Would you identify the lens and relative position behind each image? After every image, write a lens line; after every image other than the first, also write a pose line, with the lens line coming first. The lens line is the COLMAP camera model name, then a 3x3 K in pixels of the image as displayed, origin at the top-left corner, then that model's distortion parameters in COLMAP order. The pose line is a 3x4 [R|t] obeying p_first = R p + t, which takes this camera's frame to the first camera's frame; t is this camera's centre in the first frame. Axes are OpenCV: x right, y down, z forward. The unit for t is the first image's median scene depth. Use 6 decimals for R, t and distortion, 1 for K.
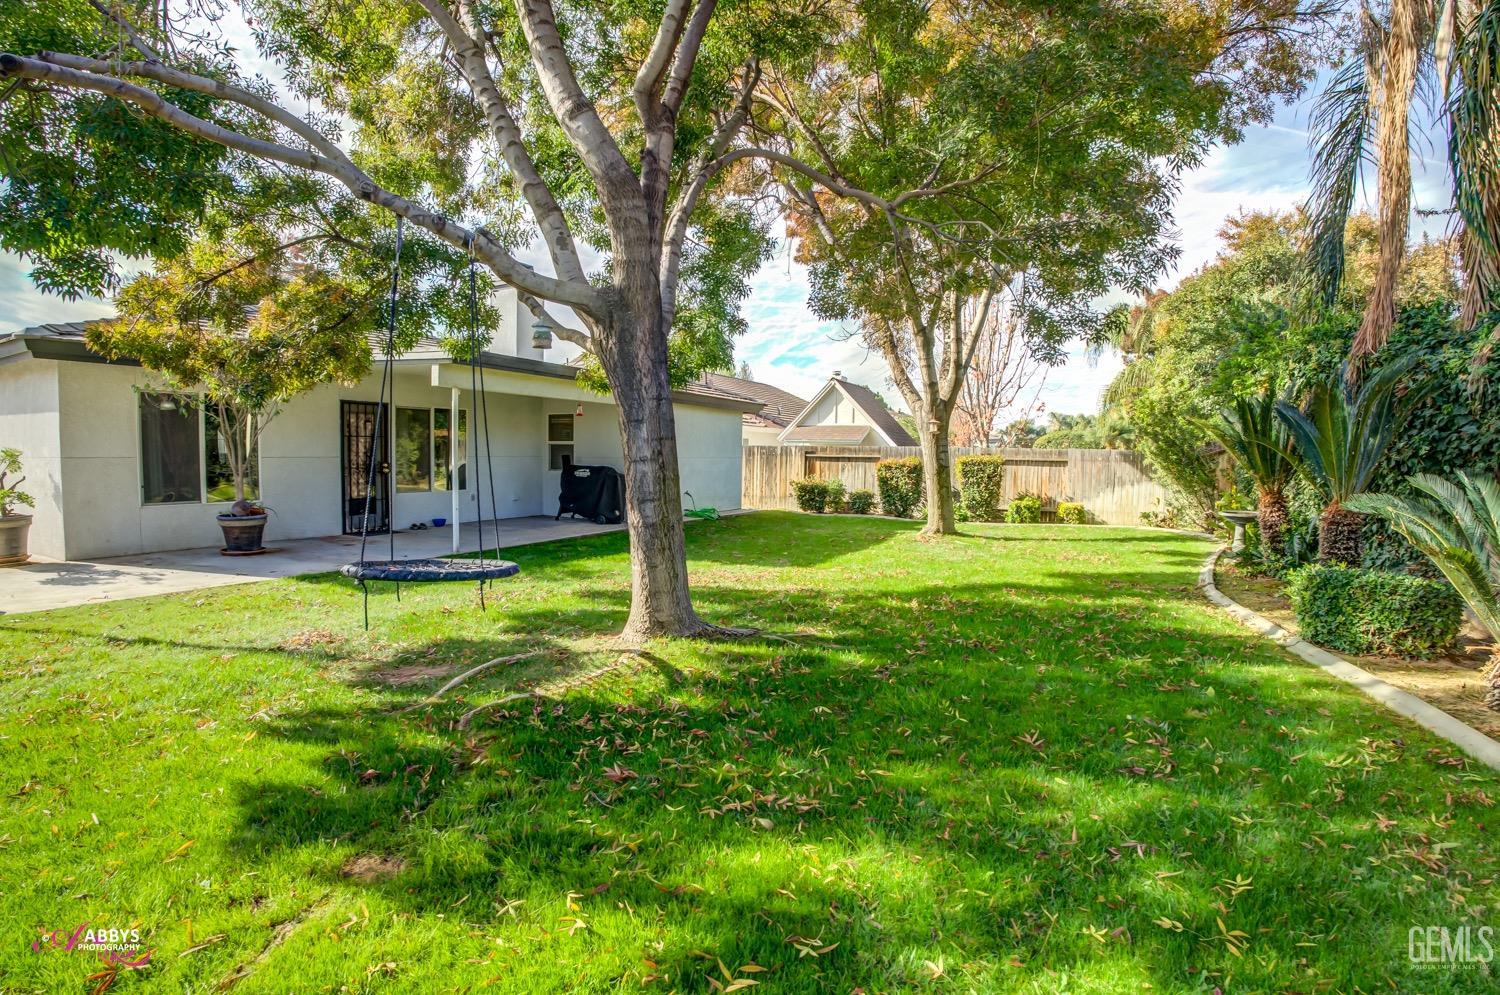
lens RADIAL K [[697.1, 0, 736.2], [0, 697.1, 501.8], [0, 0, 1]] dist [-0.001454, 0.008773]
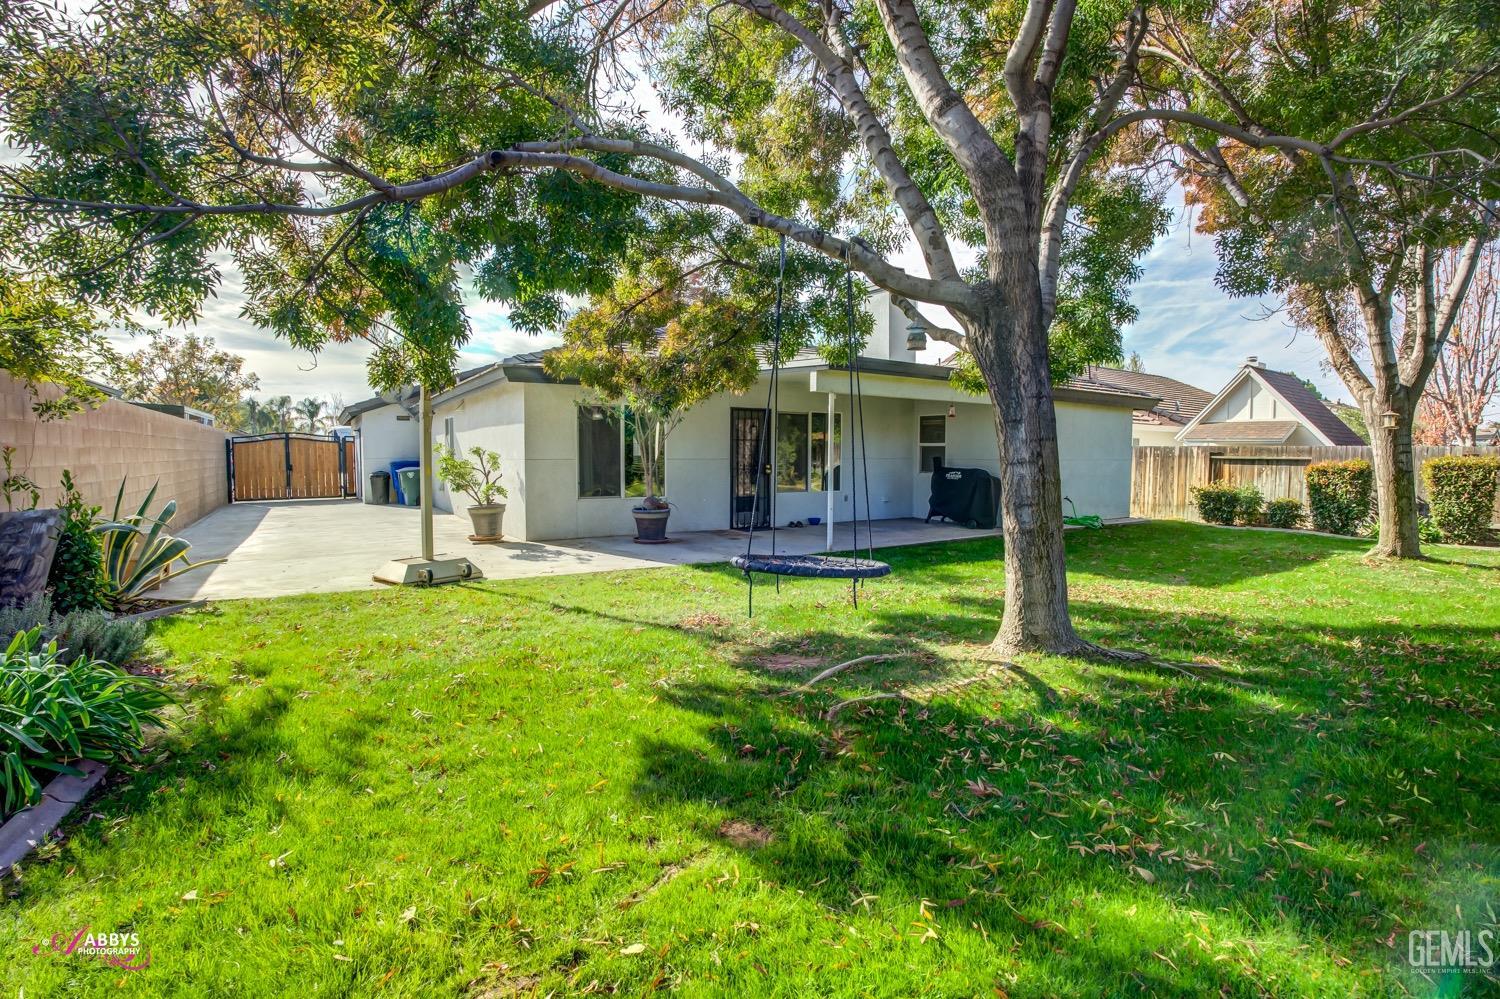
lens RADIAL K [[697.1, 0, 736.2], [0, 697.1, 503.8], [0, 0, 1]] dist [-0.001454, 0.008773]
pose [[0.924019, 0.025024, -0.381527, -0.120879], [-0.024818, 0.999677, 0.005460, 0.000545], [0.381540, 0.004424, 0.924342, -0.017772]]
